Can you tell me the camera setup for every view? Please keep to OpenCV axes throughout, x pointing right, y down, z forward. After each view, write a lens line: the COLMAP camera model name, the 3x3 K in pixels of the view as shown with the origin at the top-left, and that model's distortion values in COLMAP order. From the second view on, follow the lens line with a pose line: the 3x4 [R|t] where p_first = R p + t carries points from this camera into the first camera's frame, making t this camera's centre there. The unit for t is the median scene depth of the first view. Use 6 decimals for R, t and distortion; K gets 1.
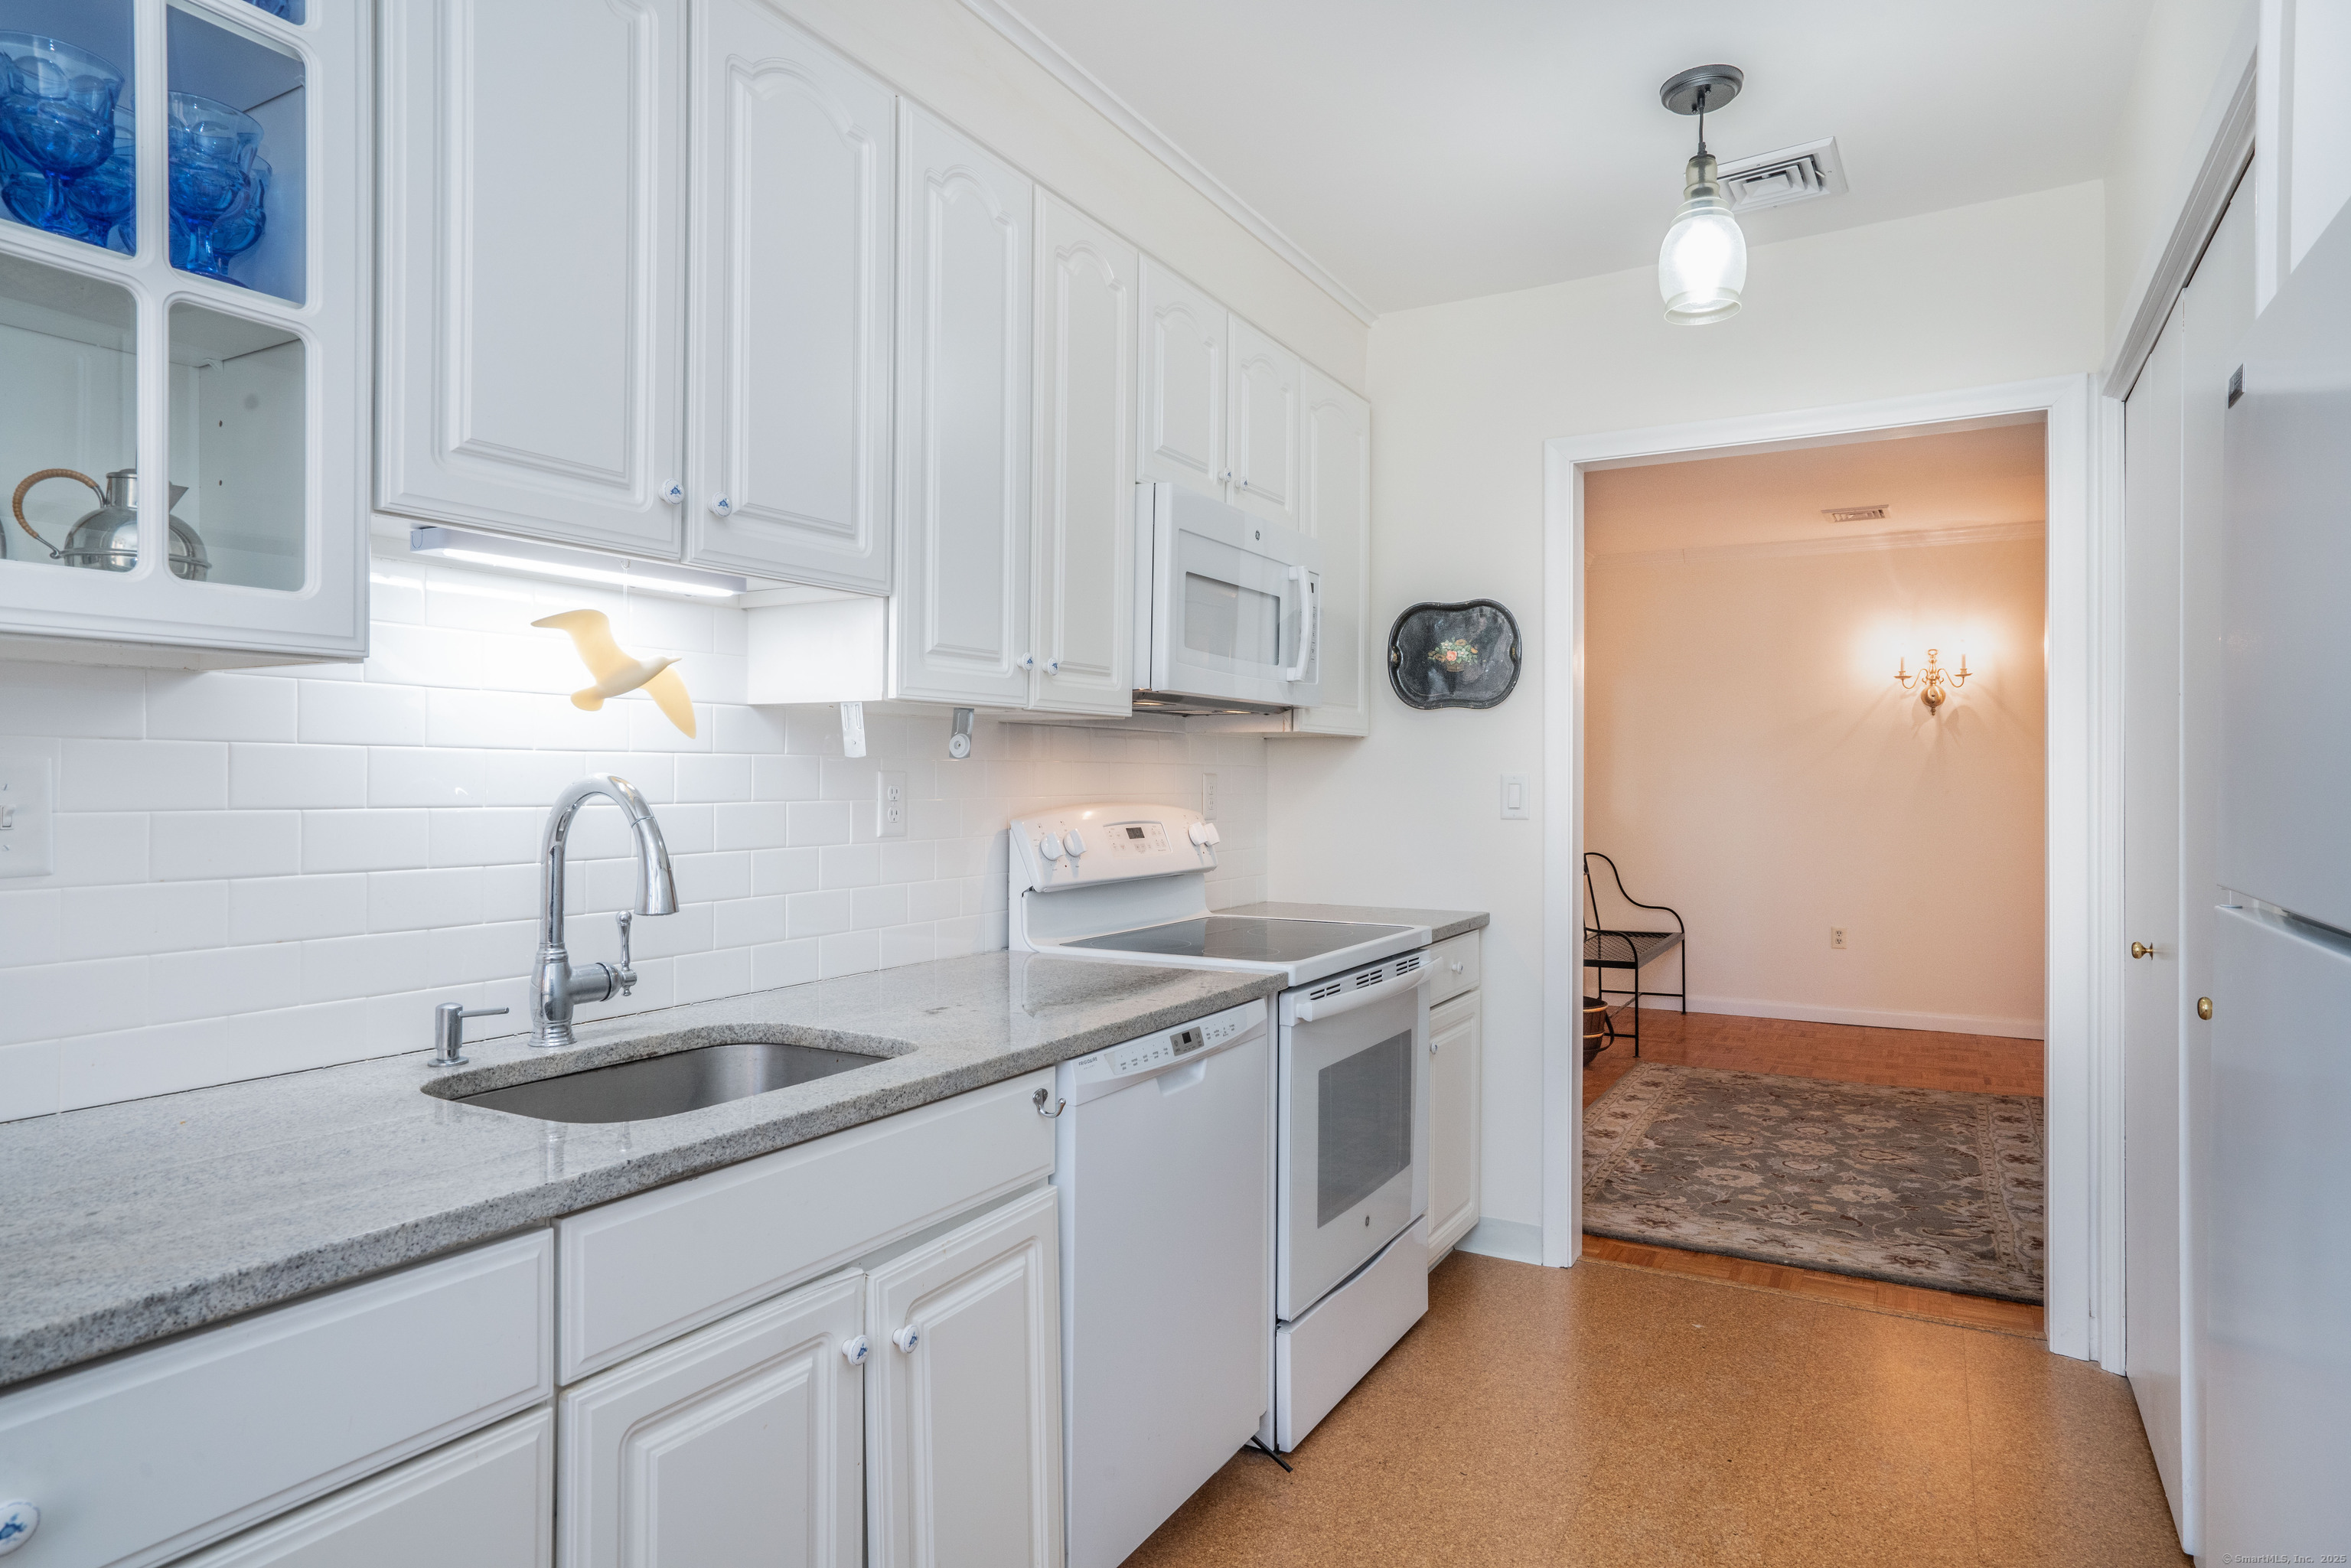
lens RADIAL K [[1315.6, 0, 1181.9], [0, 1315.6, 775.5], [0, 0, 1]] dist [-0.029842, 0.006090]
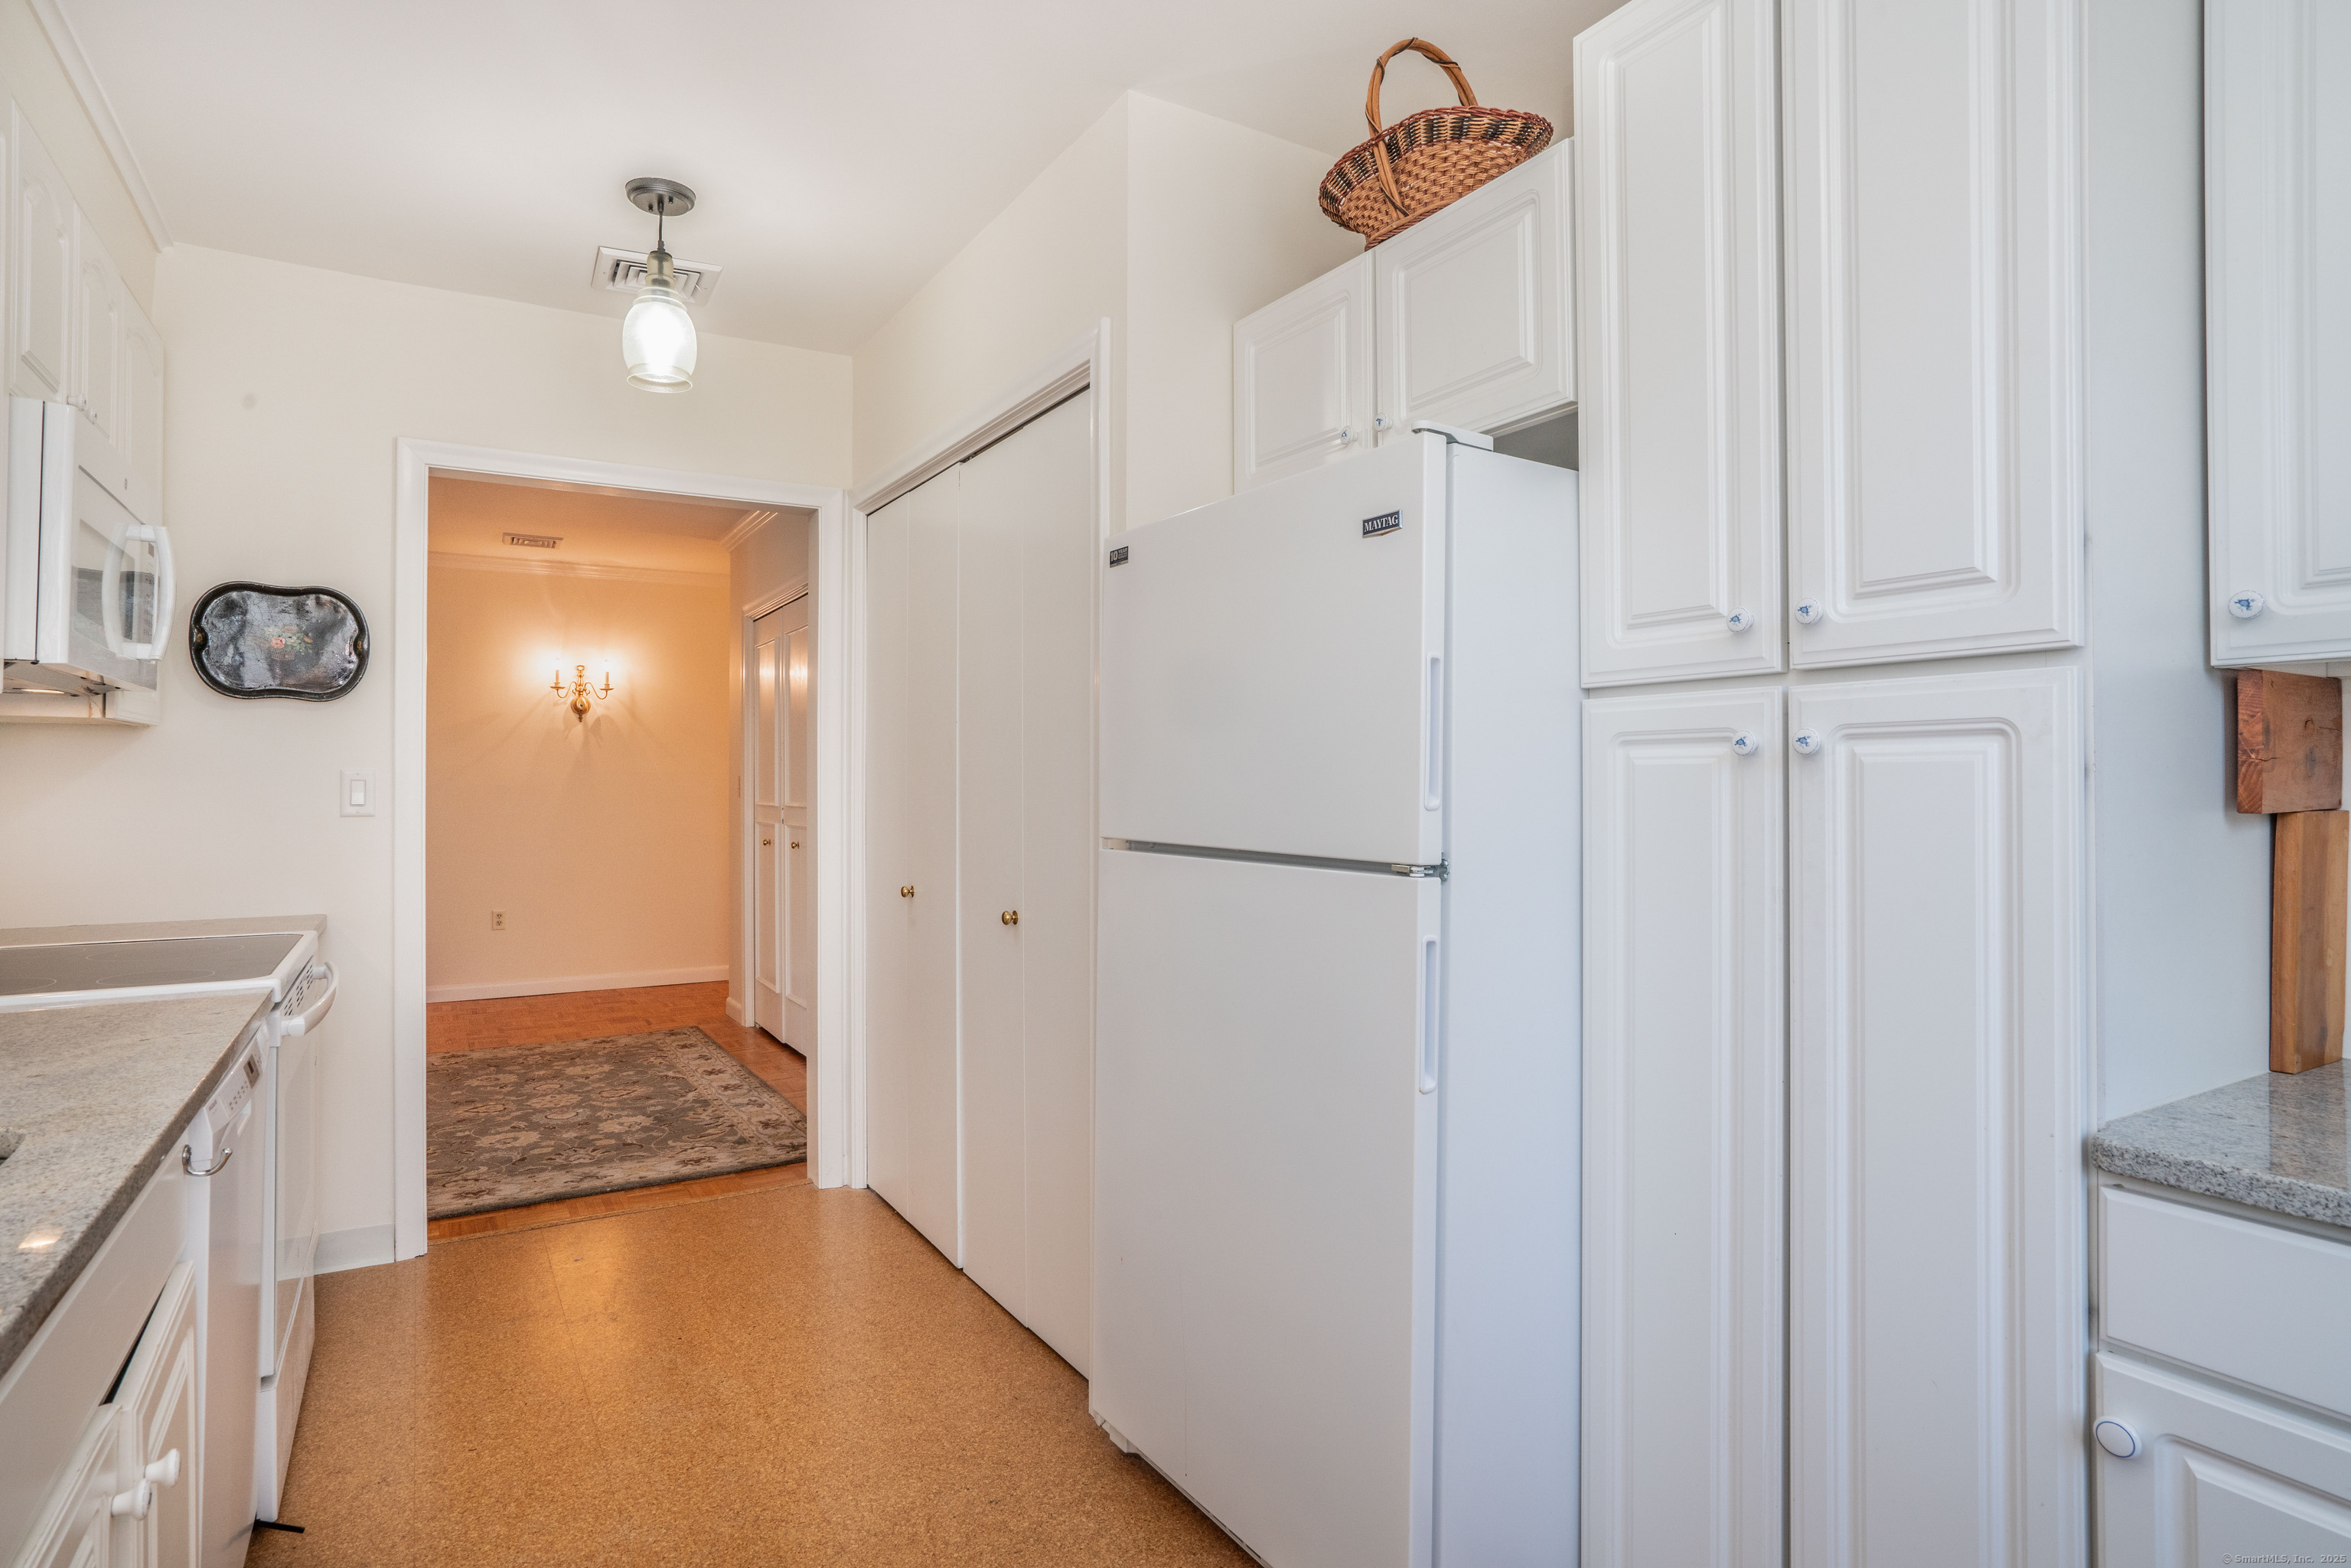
lens RADIAL K [[1211.1, 0, 1156.9], [0, 1211.1, 778.3], [0, 0, 1]] dist [-0.035365, 0.006721]
pose [[0.481951, -0.000014, 0.876198, -0.230399], [-0.003743, 0.999991, 0.002074, 0.000621], [-0.876190, -0.004279, 0.481946, 0.050510]]
